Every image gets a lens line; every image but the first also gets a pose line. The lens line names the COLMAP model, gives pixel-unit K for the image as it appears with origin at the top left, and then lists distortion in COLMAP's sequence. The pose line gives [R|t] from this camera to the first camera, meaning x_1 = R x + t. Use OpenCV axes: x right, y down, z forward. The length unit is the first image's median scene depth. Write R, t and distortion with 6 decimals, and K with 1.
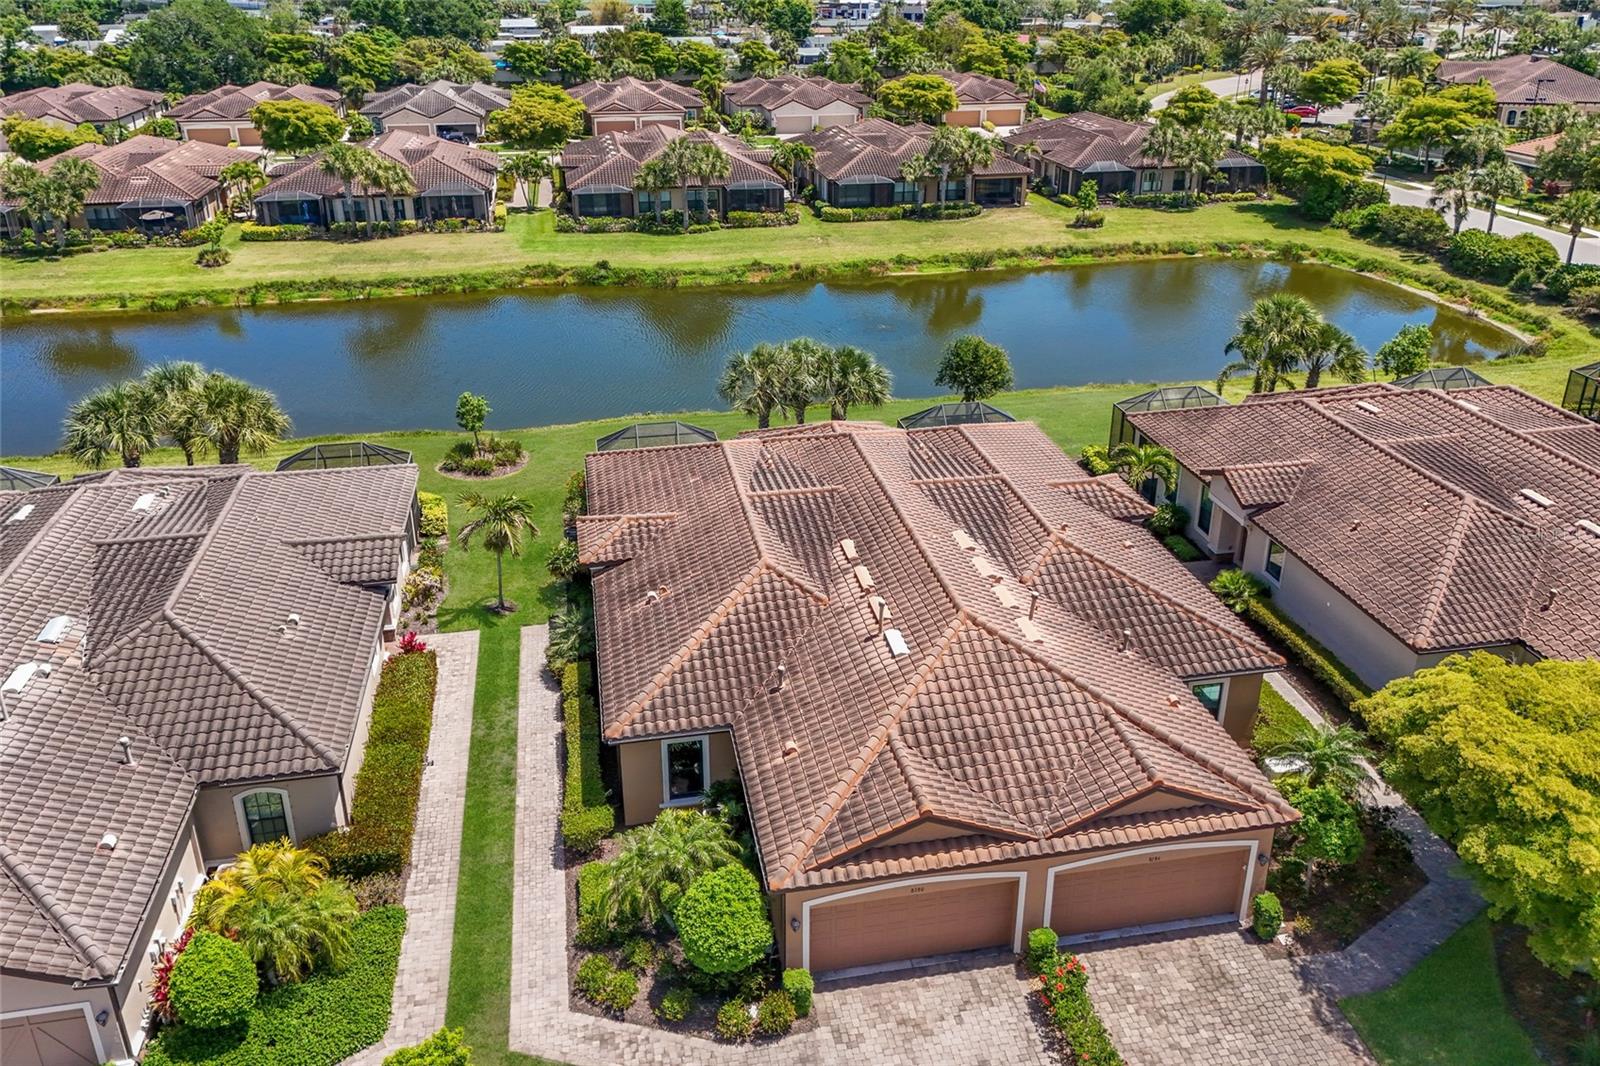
lens RADIAL K [[1206.7, 0, 800.4], [0, 1206.7, 469.2], [0, 0, 1]] dist [0.041464, -0.050854]
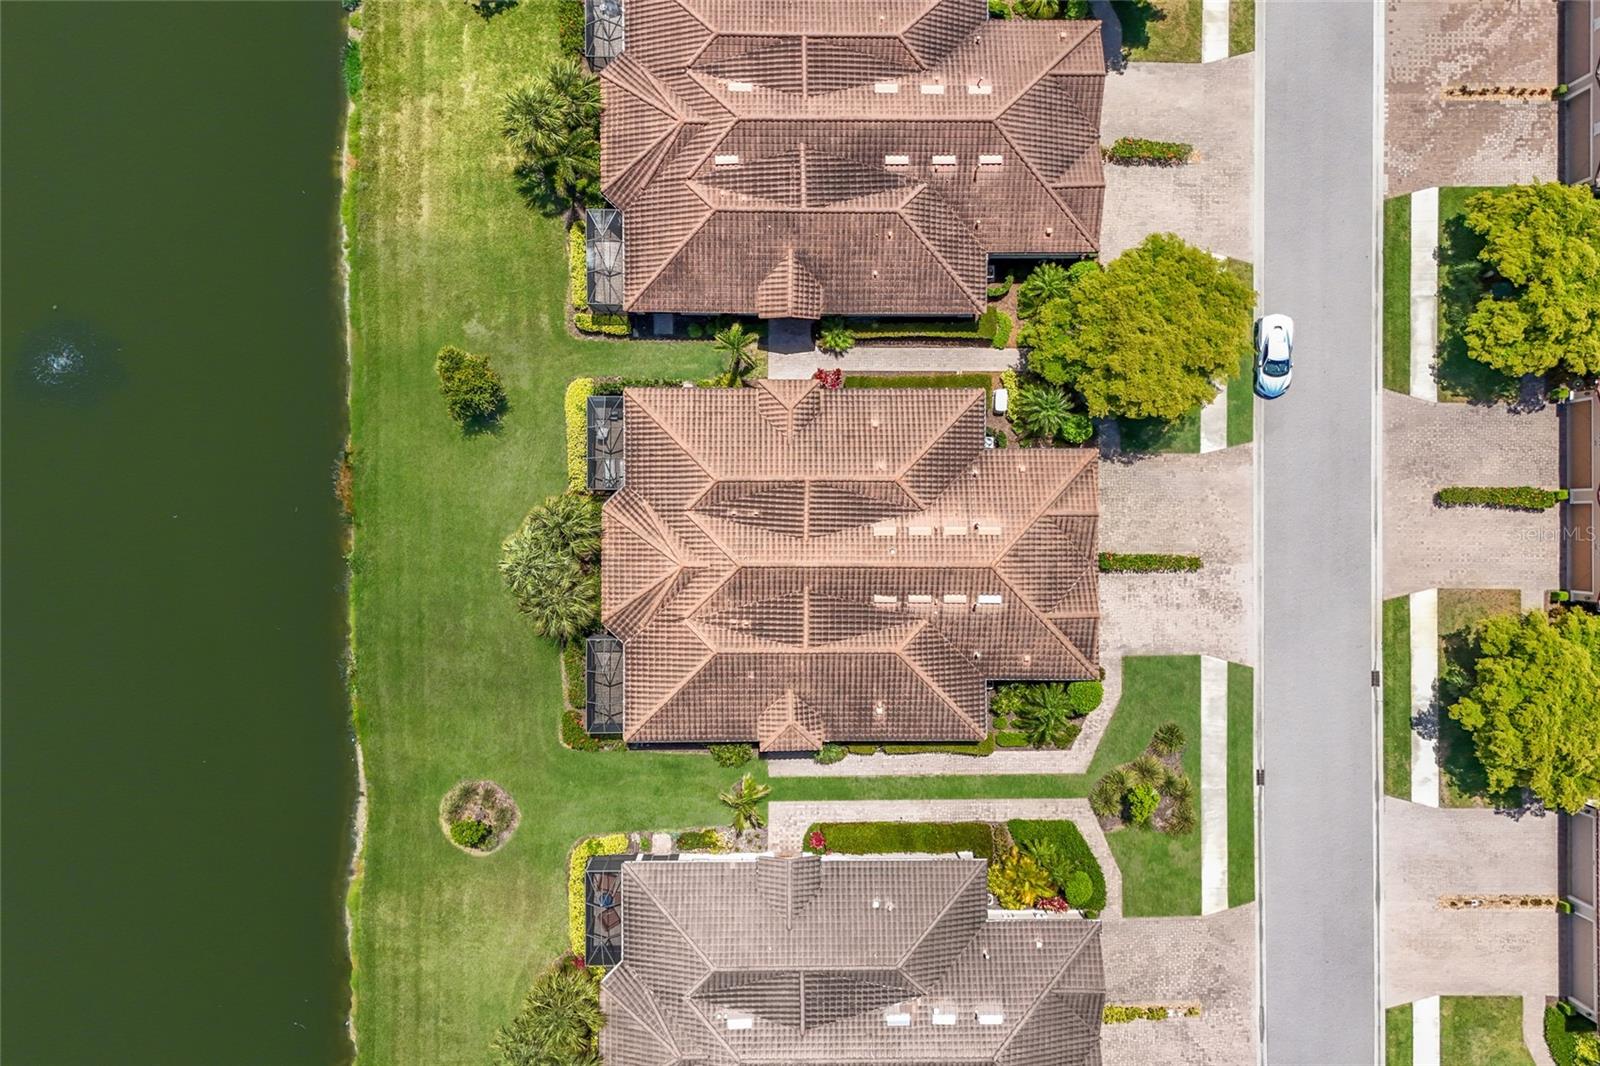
lens RADIAL K [[1194.9, 0, 805.7], [0, 1194.9, 499.7], [0, 0, 1]] dist [0.070643, -0.082611]
pose [[0.191964, -0.981356, 0.009462, 0.133319], [0.357606, 0.078924, 0.930532, -1.475355], [-0.913930, -0.175245, 0.366089, 0.469048]]
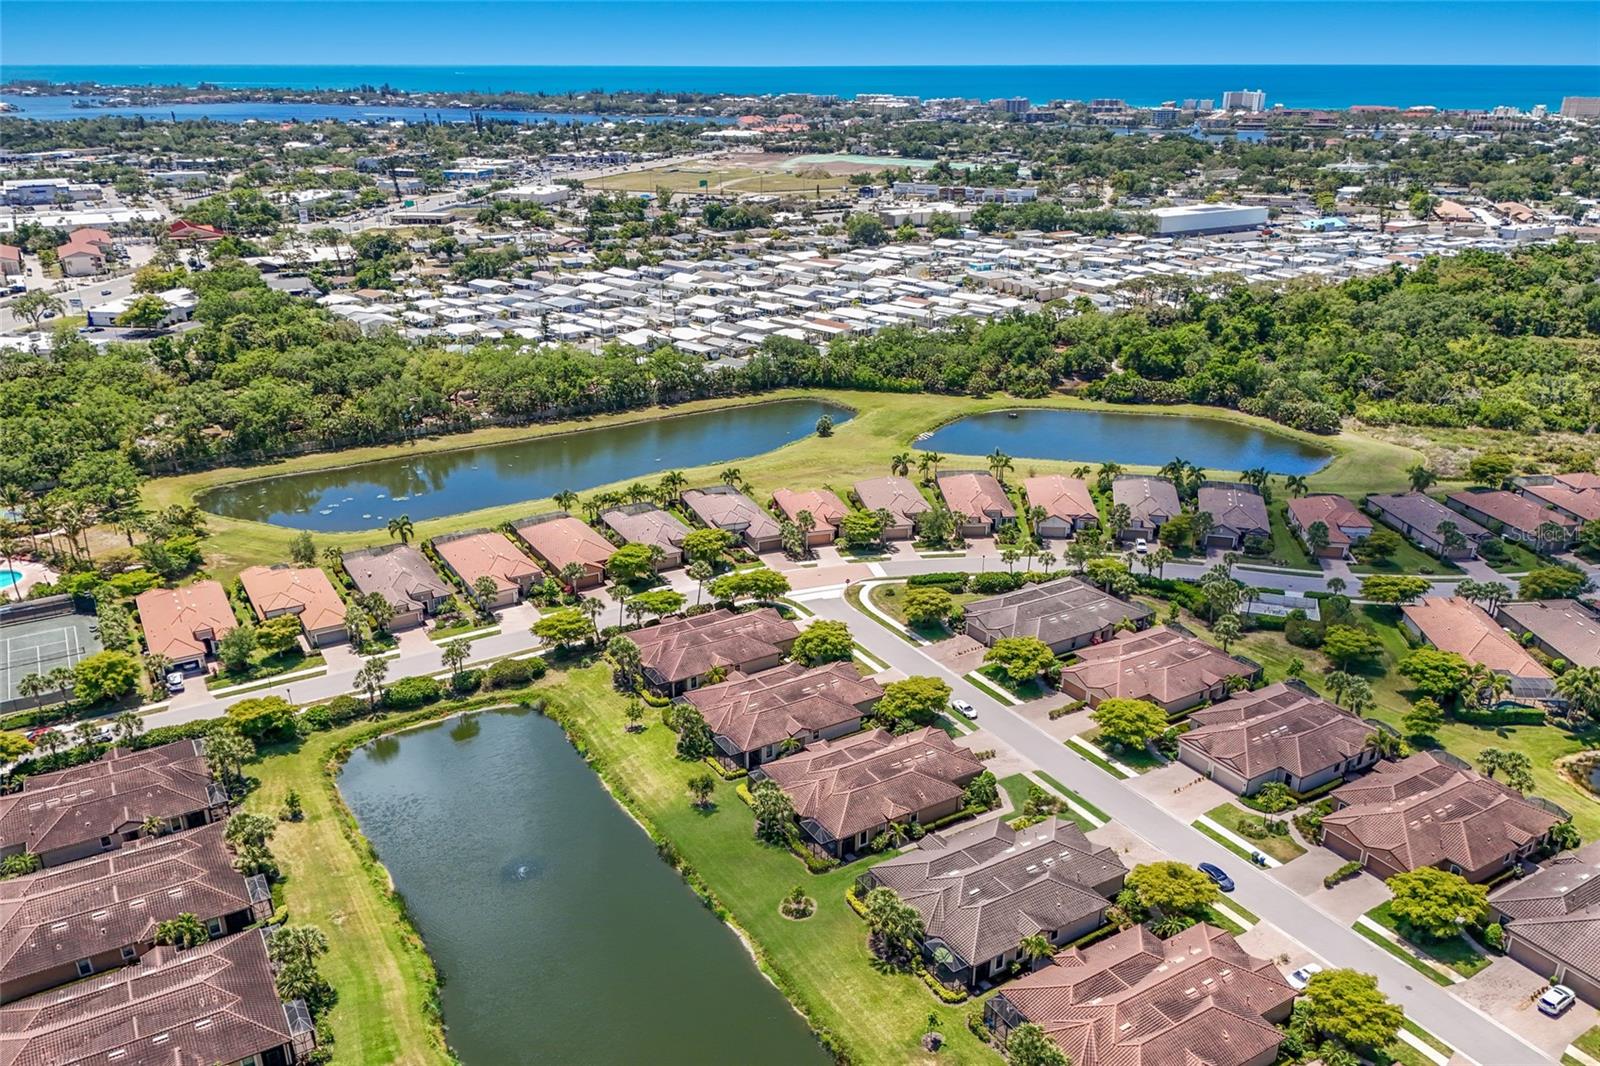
lens RADIAL K [[1203.6, 0, 804.5], [0, 1203.6, 576.4], [0, 0, 1]] dist [0.063085, -0.077845]
pose [[-0.352476, -0.366398, 0.861111, -3.039465], [0.364058, 0.793996, 0.486860, -2.461388], [-0.862103, 0.485101, -0.146474, 1.470605]]
